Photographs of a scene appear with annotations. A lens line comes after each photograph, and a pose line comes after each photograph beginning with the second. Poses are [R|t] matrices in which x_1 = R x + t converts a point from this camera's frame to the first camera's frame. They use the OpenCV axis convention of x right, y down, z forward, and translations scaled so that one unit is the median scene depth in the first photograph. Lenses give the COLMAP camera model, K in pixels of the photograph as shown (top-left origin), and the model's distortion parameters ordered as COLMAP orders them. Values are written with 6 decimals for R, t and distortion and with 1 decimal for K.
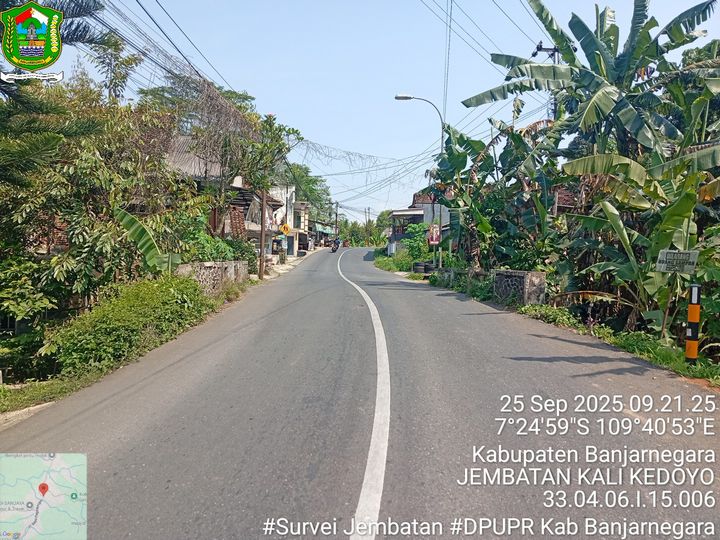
lens RADIAL K [[555.8, 0, 356.5], [0, 555.8, 270.8], [0, 0, 1]] dist [0.103057, -0.228398]
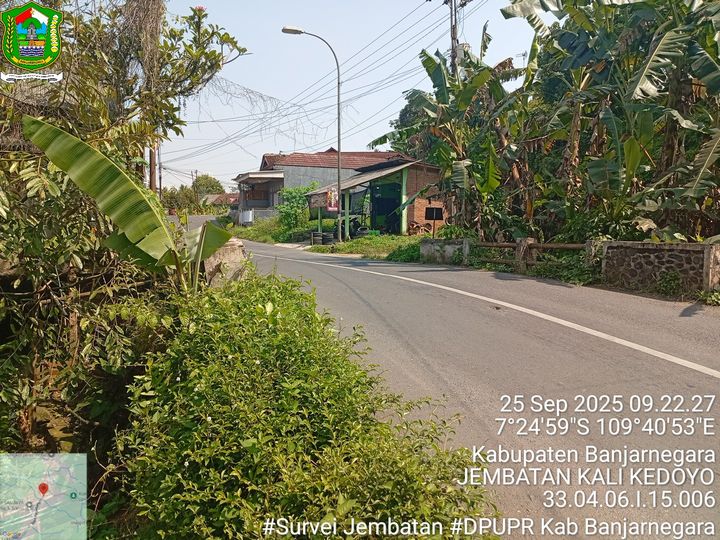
lens RADIAL K [[555.8, 0, 356.5], [0, 555.8, 270.8], [0, 0, 1]] dist [0.103057, -0.228398]
pose [[0.941874, -0.040366, 0.333532, -0.205155], [0.021506, 0.997964, 0.060049, -0.010367], [-0.335277, -0.049386, 0.940824, 0.307306]]
